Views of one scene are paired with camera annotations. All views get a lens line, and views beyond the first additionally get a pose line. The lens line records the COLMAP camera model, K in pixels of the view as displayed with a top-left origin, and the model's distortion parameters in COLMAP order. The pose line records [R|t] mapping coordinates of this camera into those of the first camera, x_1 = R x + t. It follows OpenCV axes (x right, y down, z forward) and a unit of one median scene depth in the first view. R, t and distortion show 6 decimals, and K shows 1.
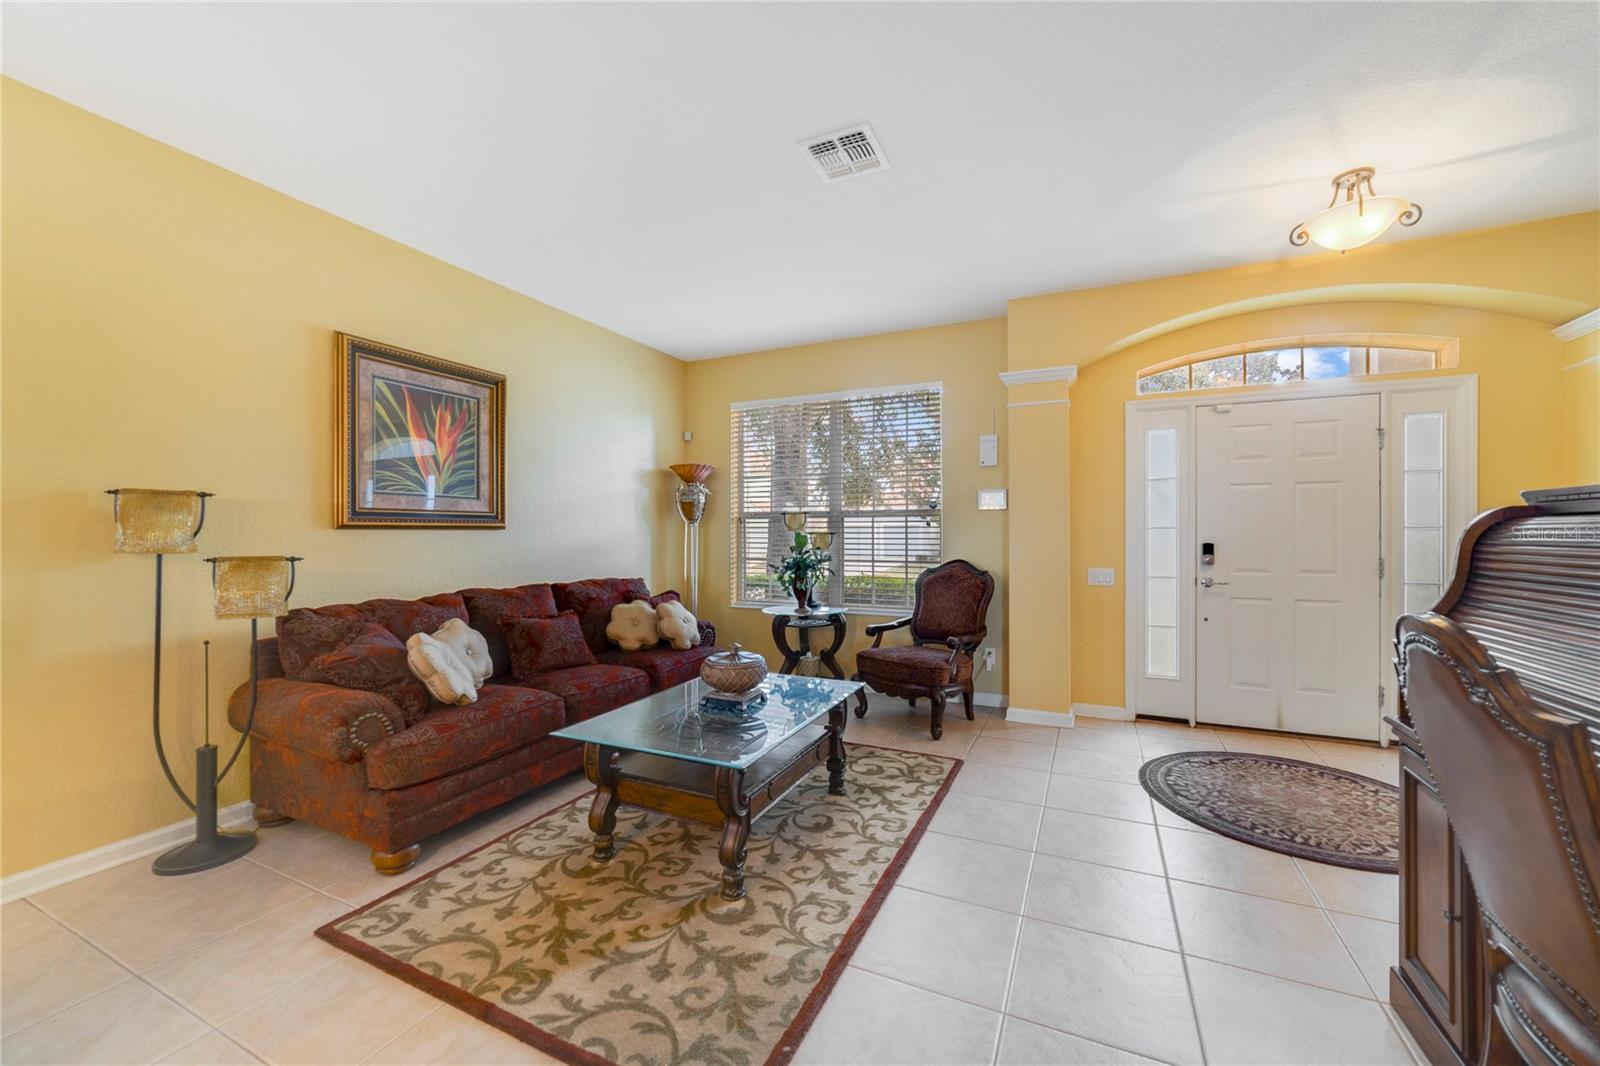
lens RADIAL K [[626.8, 0, 803.5], [0, 626.8, 533.9], [0, 0, 1]] dist [-0.027913, 0.008524]
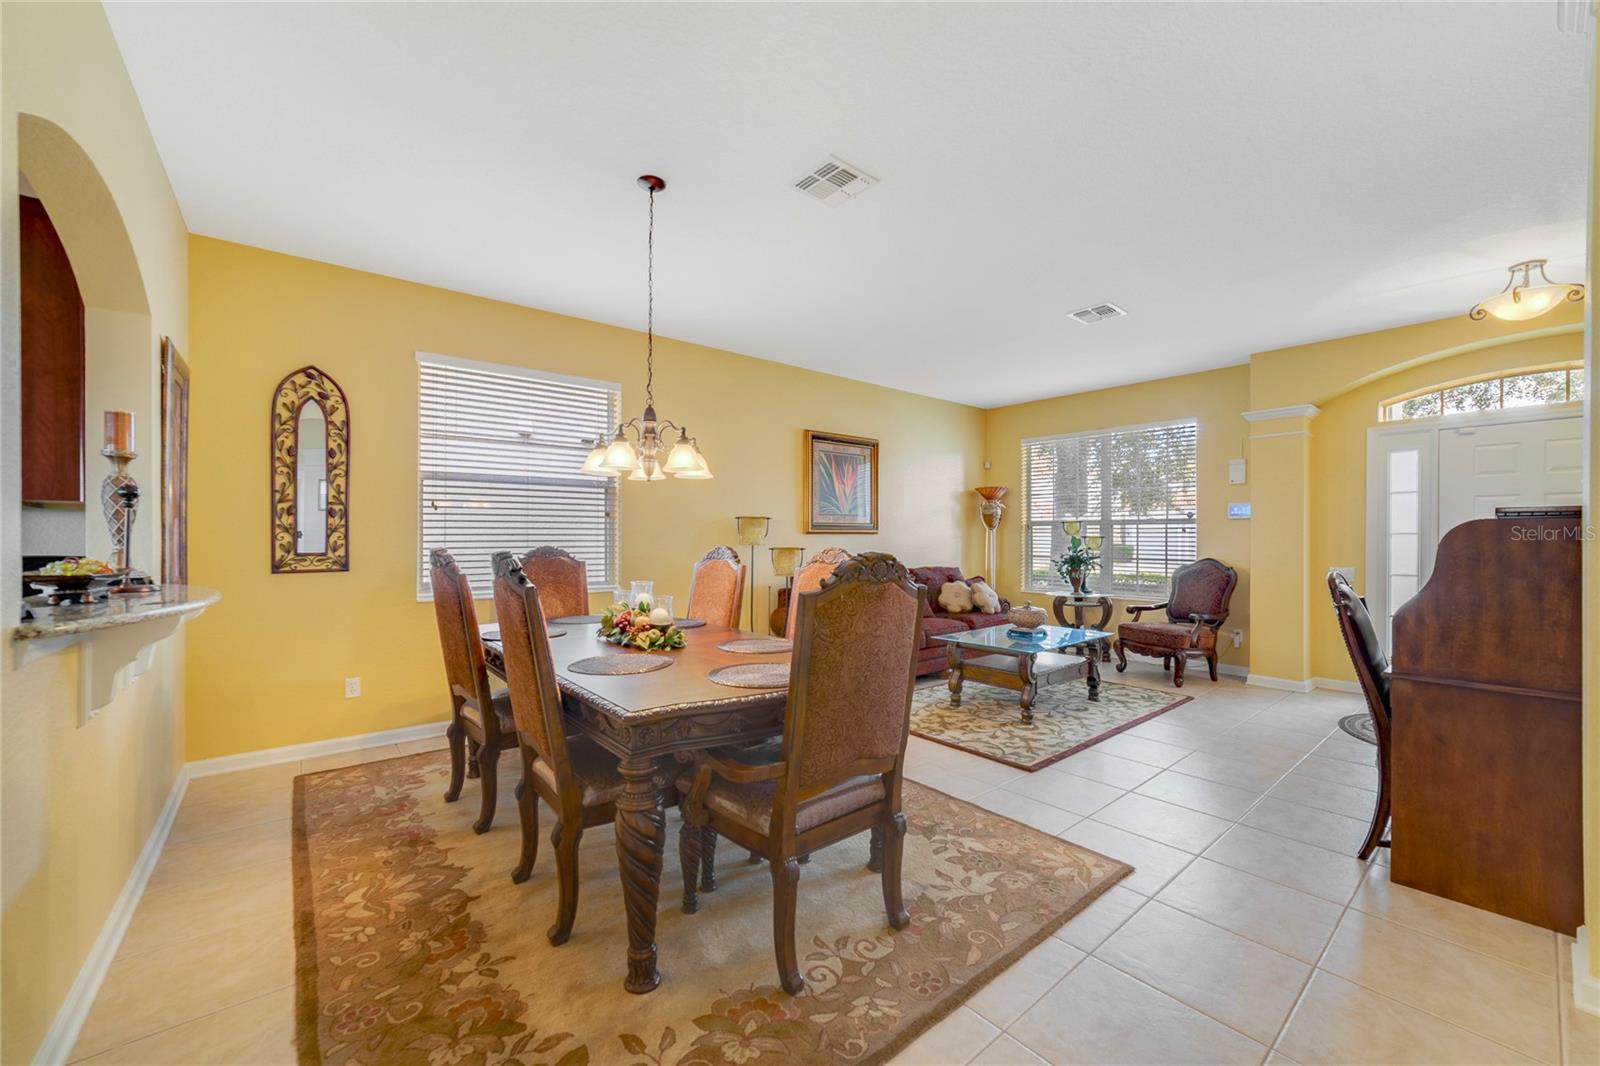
lens RADIAL K [[626.8, 0, 803.5], [0, 626.8, 533.9], [0, 0, 1]] dist [-0.027913, 0.008524]
pose [[0.905049, 0.002296, -0.425302, 0.047446], [-0.004159, 0.999985, -0.003453, -0.001120], [0.425288, 0.004894, 0.905045, -0.623193]]
